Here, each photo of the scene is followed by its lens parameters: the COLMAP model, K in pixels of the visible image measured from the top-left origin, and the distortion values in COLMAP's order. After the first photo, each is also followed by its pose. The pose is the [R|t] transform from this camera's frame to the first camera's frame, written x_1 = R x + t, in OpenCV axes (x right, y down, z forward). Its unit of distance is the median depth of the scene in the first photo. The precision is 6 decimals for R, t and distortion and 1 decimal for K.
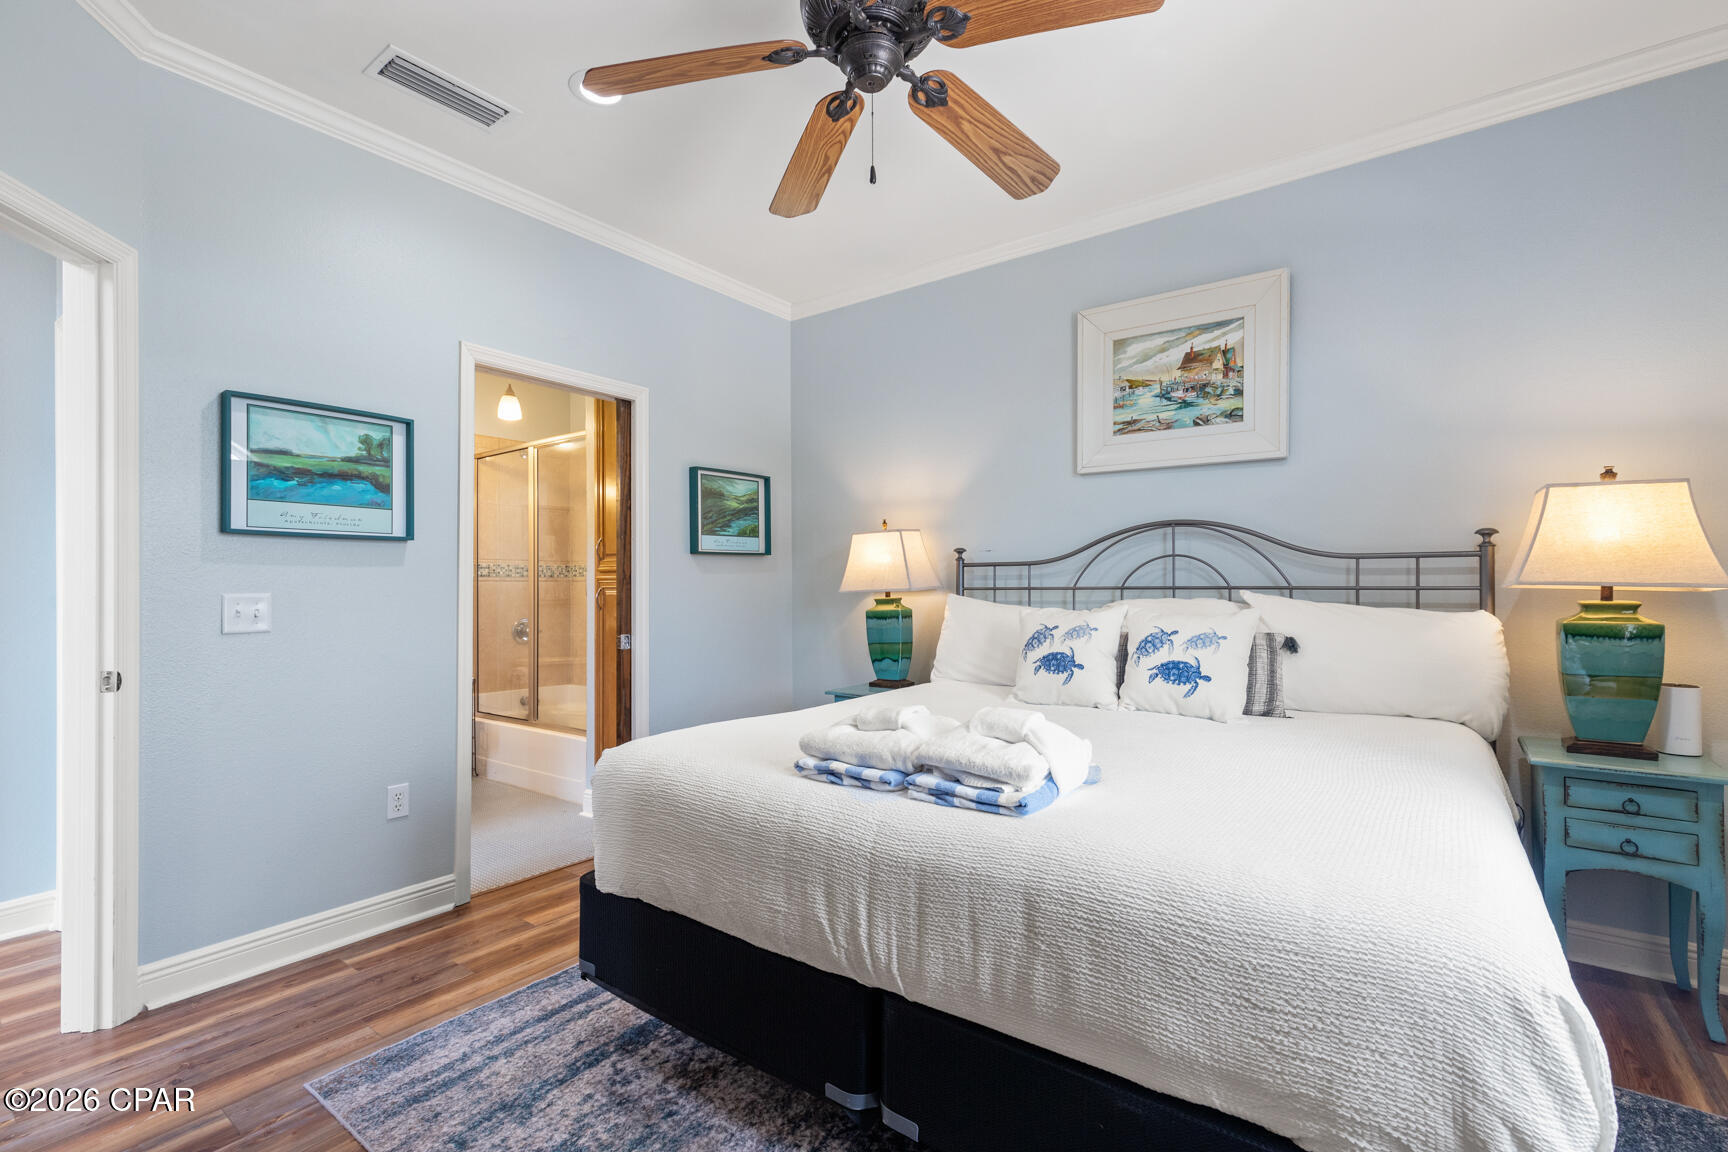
lens RADIAL K [[776.6, 0, 860.6], [0, 776.6, 584.2], [0, 0, 1]] dist [0.006394, -0.000315]
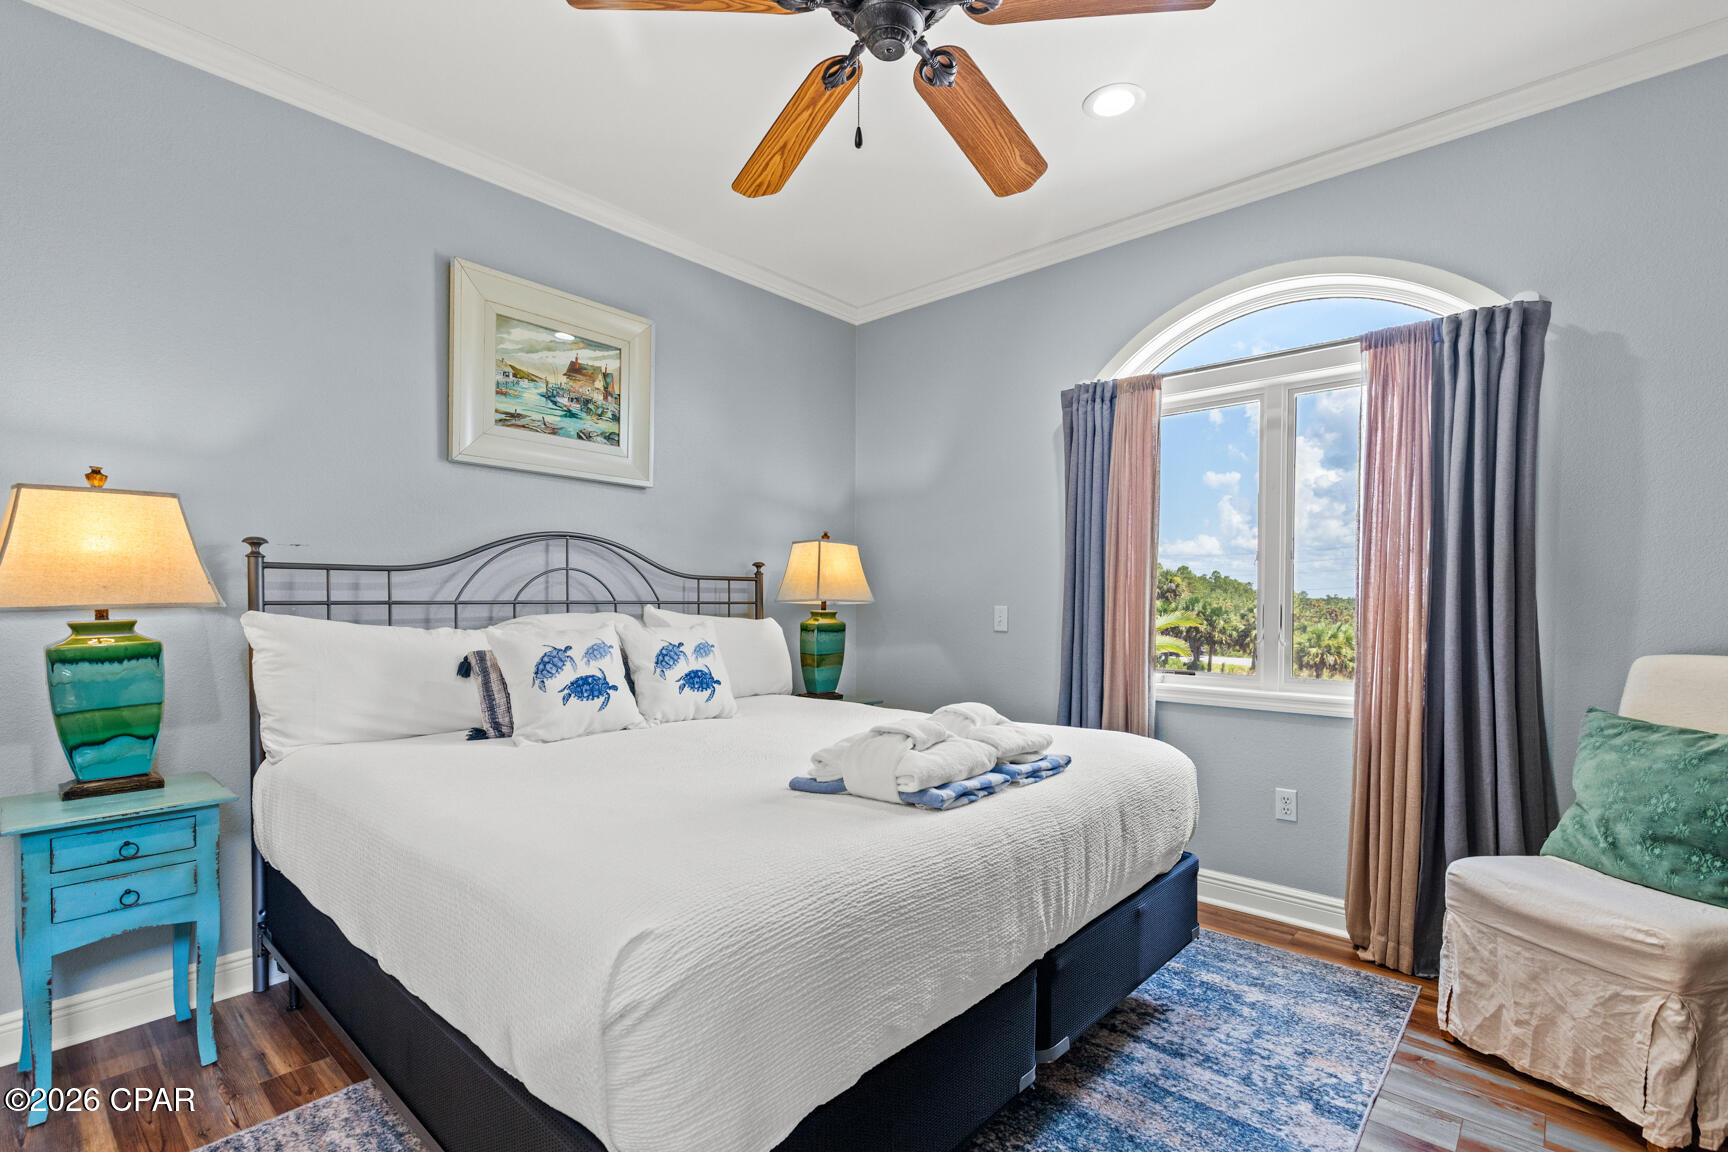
lens RADIAL K [[768.2, 0, 871.2], [0, 768.2, 620.1], [0, 0, 1]] dist [0.002581, 0.000051]
pose [[0.094061, -0.021607, 0.995332, -0.512921], [-0.005587, 0.999737, 0.022230, 0.003482], [-0.995551, -0.007652, 0.093916, 0.533831]]
